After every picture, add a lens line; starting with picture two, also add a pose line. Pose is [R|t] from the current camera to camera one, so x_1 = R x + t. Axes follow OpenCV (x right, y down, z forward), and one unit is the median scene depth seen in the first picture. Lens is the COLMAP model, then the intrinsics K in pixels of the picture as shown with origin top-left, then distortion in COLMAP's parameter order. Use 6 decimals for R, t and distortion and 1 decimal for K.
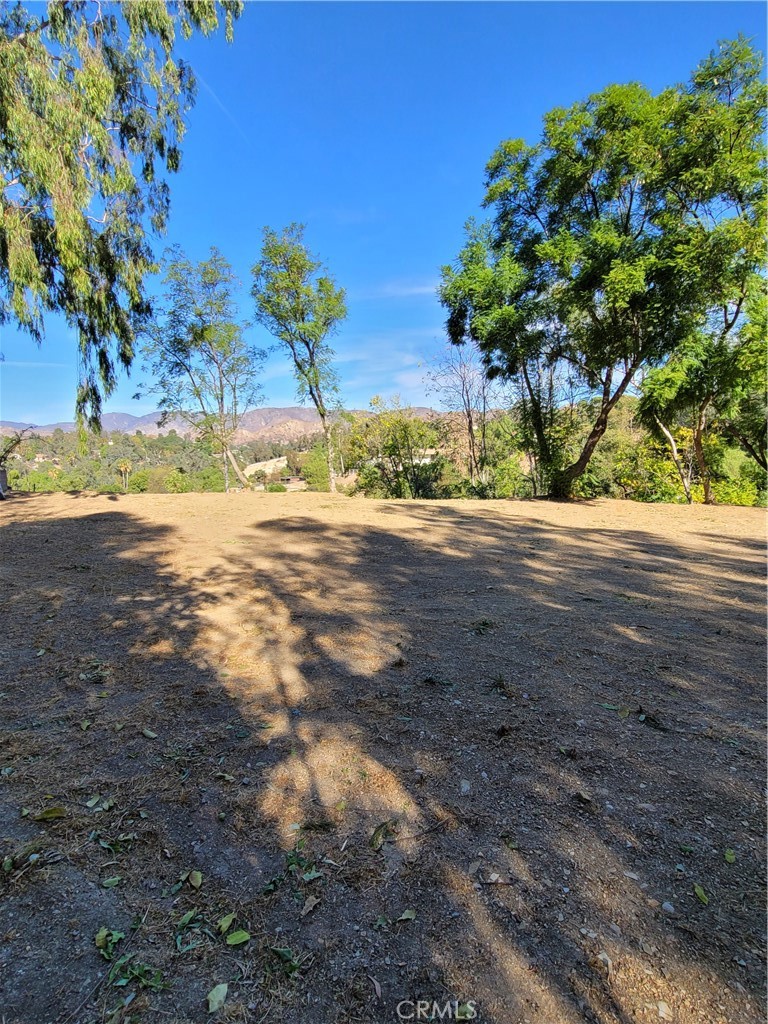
lens RADIAL K [[537.7, 0, 381.6], [0, 537.7, 511.7], [0, 0, 1]] dist [0.000305, -0.000790]
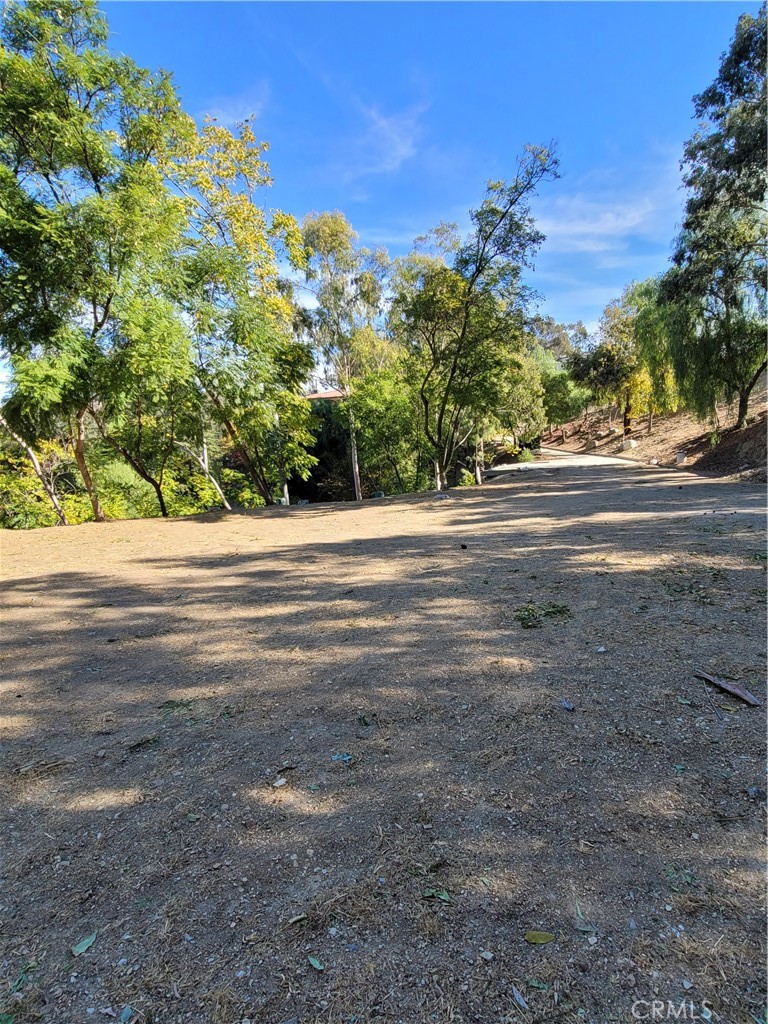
lens RADIAL K [[537.7, 0, 385.8], [0, 537.7, 514.6], [0, 0, 1]] dist [0.000305, -0.000790]
pose [[0.444341, -0.120190, 0.887759, 0.018468], [0.136252, 0.988498, 0.065631, -0.025587], [-0.885436, 0.091796, 0.455606, 0.205306]]
